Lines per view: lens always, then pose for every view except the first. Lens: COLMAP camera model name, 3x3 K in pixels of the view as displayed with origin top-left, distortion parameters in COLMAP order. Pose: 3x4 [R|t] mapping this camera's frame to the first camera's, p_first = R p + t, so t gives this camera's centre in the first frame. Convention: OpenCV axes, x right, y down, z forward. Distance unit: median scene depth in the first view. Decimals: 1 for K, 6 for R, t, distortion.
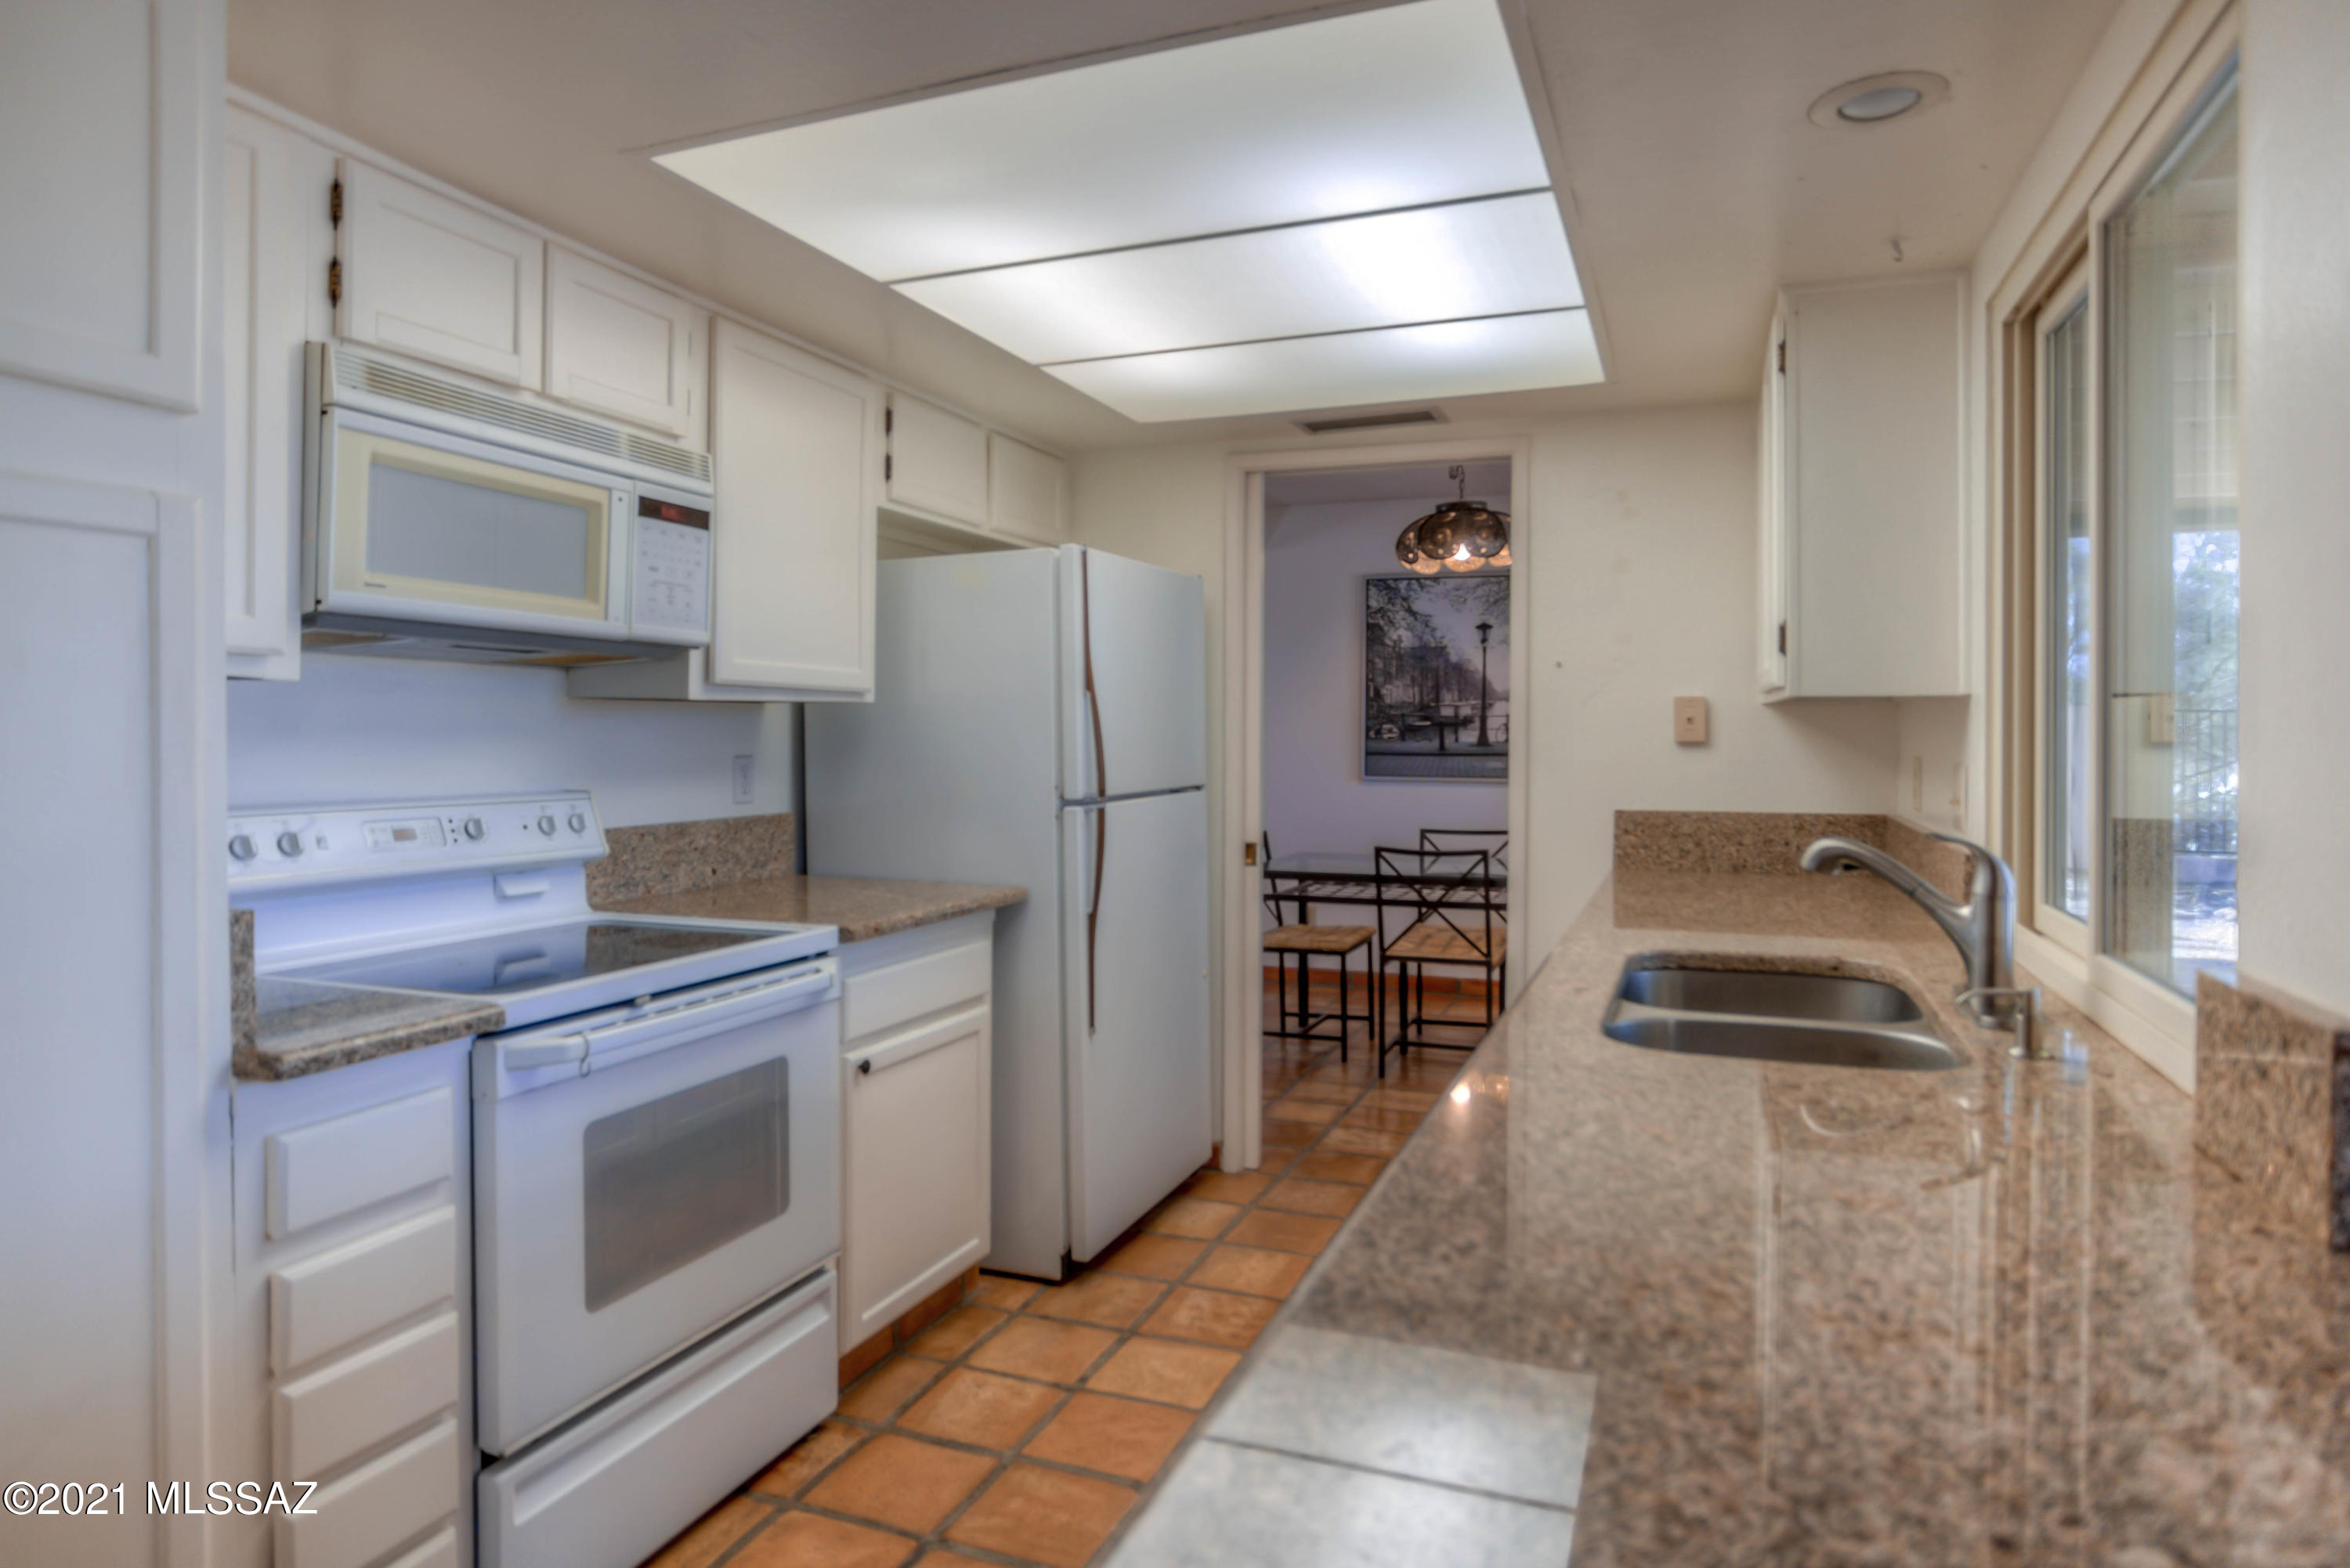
lens RADIAL K [[1316.1, 0, 1184.3], [0, 1316.1, 730.2], [0, 0, 1]] dist [-0.017477, 0.000736]
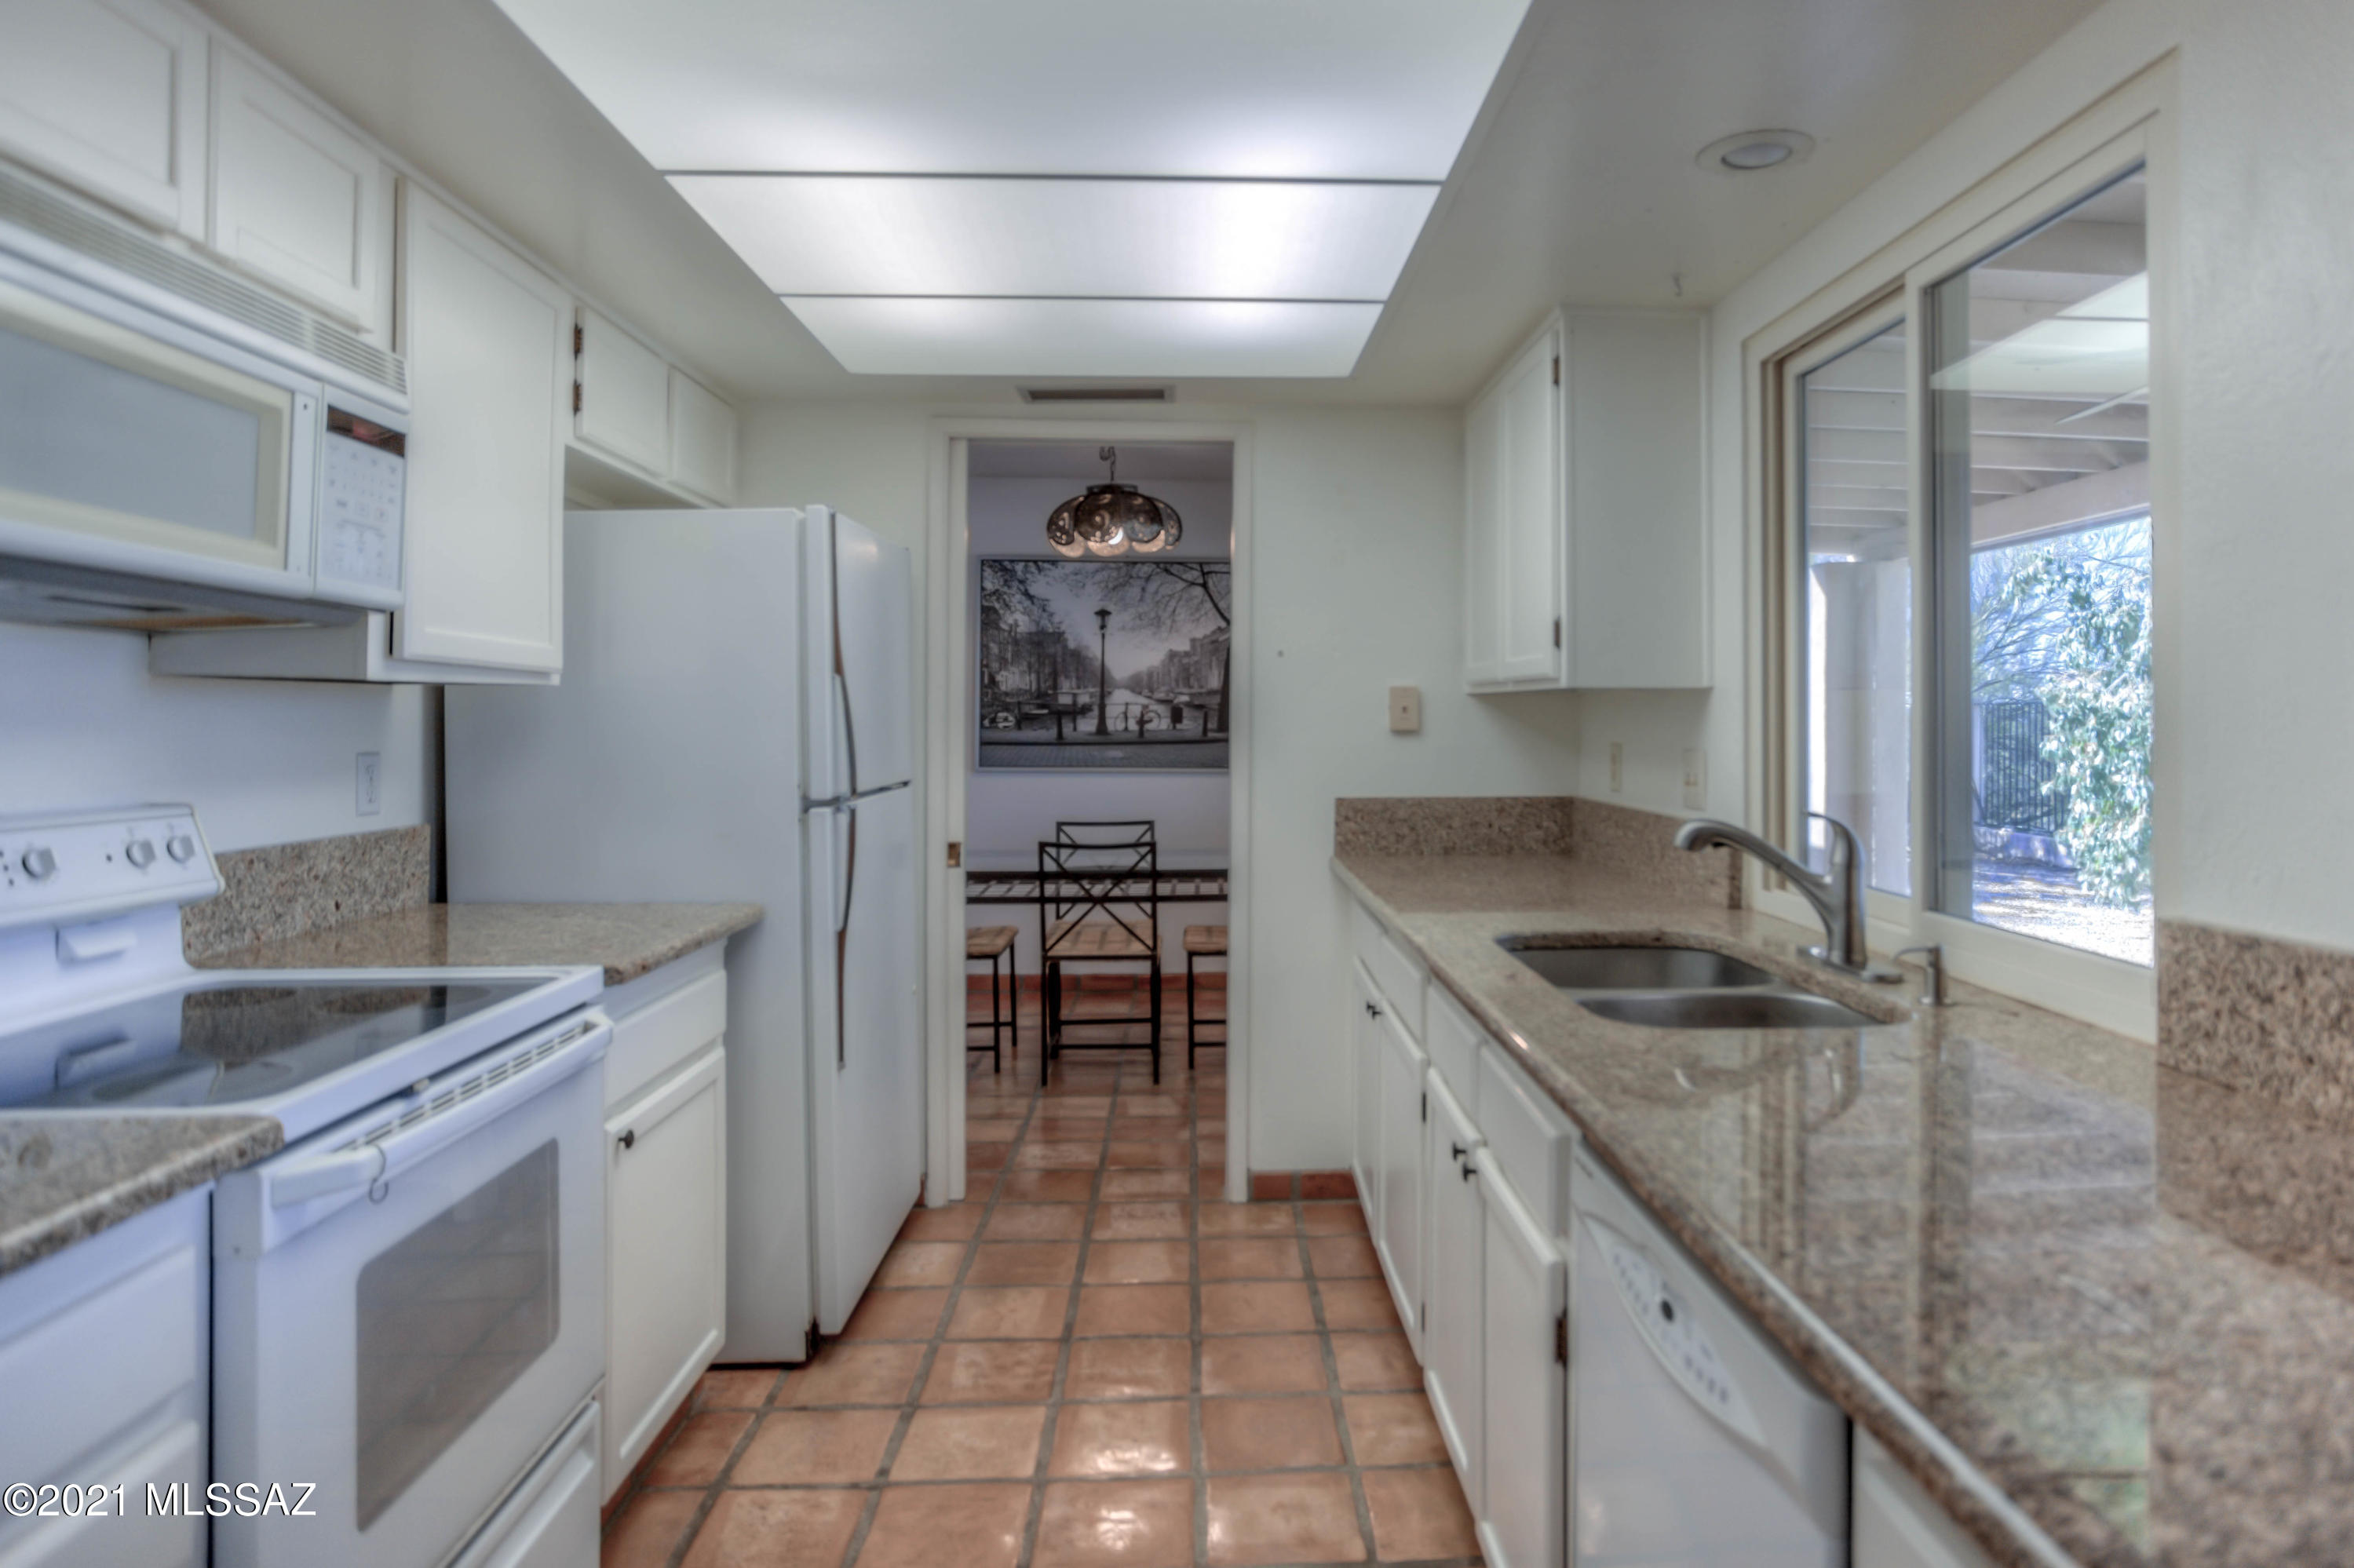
lens RADIAL K [[1358.4, 0, 1217.5], [0, 1358.4, 703.8], [0, 0, 1]] dist [-0.023334, 0.023948]
pose [[0.919333, 0.004002, 0.393459, -0.195315], [0.000144, 0.999945, -0.010507, -0.000928], [-0.393480, 0.009716, 0.919282, 0.078037]]
